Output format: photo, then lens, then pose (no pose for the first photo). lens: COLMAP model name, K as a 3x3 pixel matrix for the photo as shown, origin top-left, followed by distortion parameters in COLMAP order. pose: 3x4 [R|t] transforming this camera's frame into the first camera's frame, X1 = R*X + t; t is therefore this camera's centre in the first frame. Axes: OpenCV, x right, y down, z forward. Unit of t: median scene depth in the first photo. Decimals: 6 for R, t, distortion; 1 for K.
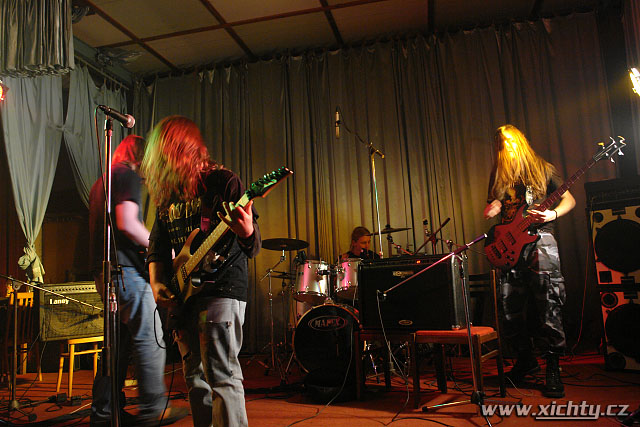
lens RADIAL K [[577.9, 0, 313.9], [0, 577.9, 201.7], [0, 0, 1]] dist [-0.000317, 0.009362]
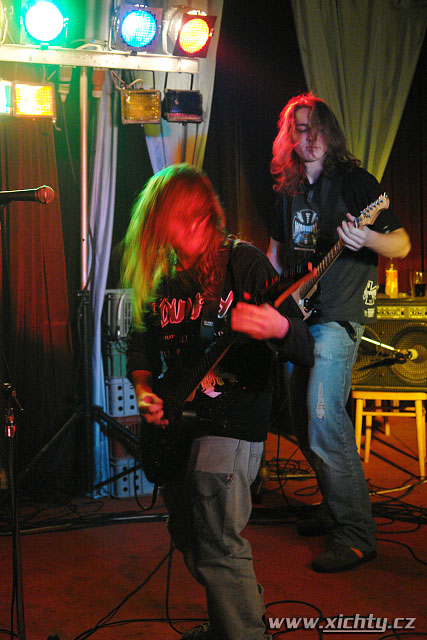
lens RADIAL K [[1207.9, 0, 211.2], [0, 1207.9, 318.5], [0, 0, 1]] dist [0.197885, 0.000000]
pose [[0.611417, 0.101161, -0.784816, 0.380801], [0.118755, 0.968832, 0.217397, -0.112473], [0.782347, -0.226121, 0.580347, 0.092388]]
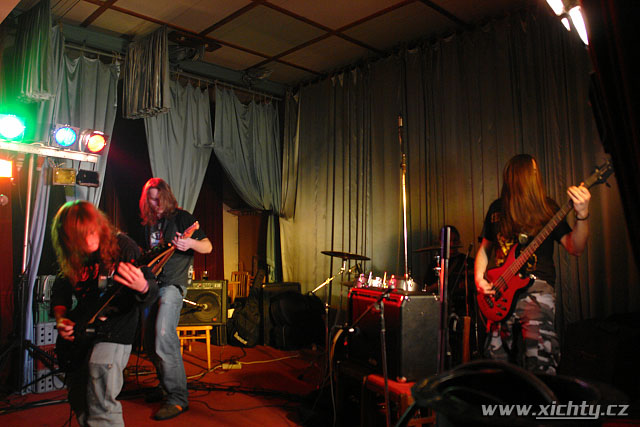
lens RADIAL K [[539.7, 0, 315.2], [0, 539.7, 210.5], [0, 0, 1]] dist [-0.004676, 0.031474]
pose [[0.862929, -0.006614, -0.505282, 0.315947], [0.052717, 0.995636, 0.076999, -0.066915], [0.502568, -0.093082, 0.859512, 0.128404]]
